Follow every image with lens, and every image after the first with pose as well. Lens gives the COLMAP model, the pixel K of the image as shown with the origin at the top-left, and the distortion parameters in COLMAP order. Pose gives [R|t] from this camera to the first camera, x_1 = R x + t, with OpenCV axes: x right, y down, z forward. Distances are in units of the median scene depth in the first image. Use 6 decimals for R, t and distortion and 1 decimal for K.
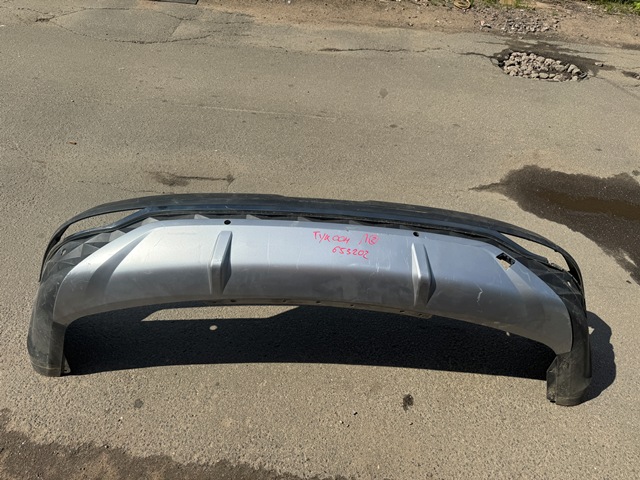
lens RADIAL K [[452.9, 0, 323.9], [0, 452.9, 240.3], [0, 0, 1]] dist [0.024252, -0.035120]
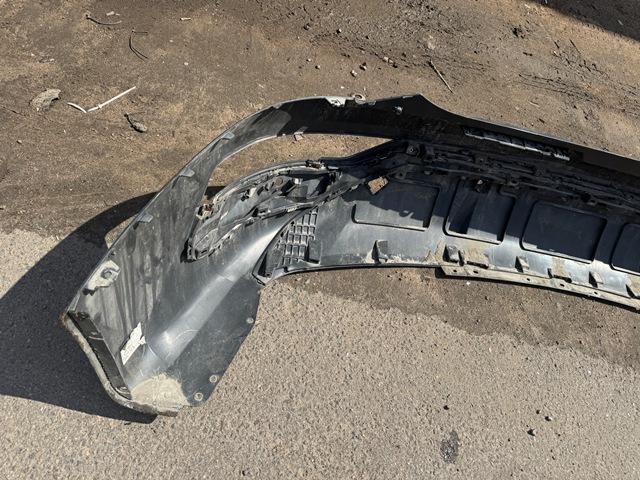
lens RADIAL K [[463.3, 0, 316.3], [0, 463.3, 237.9], [0, 0, 1]] dist [-0.004881, -0.000996]
pose [[-0.949056, -0.221820, -0.223803, 0.525718], [-0.174298, -0.222152, 0.959306, -0.096905], [-0.262512, 0.949444, 0.172172, 0.707293]]
